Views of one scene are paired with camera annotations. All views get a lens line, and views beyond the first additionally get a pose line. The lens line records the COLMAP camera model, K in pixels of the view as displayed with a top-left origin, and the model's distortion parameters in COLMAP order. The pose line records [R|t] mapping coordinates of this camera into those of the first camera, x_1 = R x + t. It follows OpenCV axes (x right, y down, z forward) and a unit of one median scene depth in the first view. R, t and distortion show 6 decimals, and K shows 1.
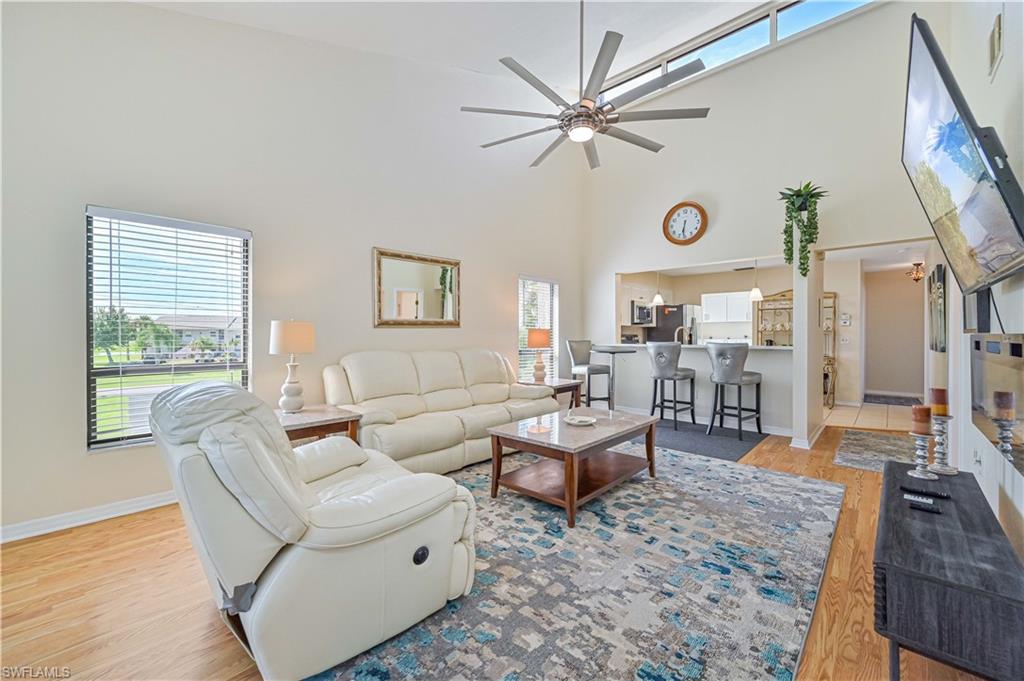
lens RADIAL K [[406.0, 0, 507.1], [0, 406.0, 338.1], [0, 0, 1]] dist [-0.003280, -0.000511]
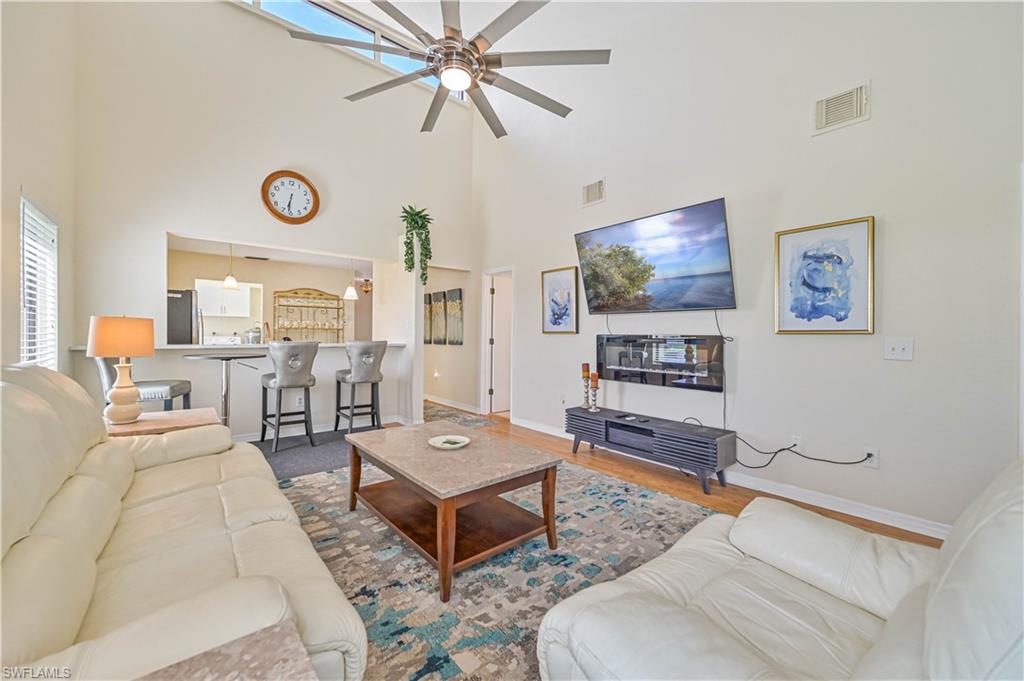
lens RADIAL K [[406.0, 0, 523.4], [0, 406.0, 336.4], [0, 0, 1]] dist [-0.003280, -0.000511]
pose [[0.103628, -0.002790, 0.994612, -0.566209], [-0.000322, 0.999996, 0.002838, -0.002594], [-0.994616, -0.000614, 0.103627, 0.749912]]
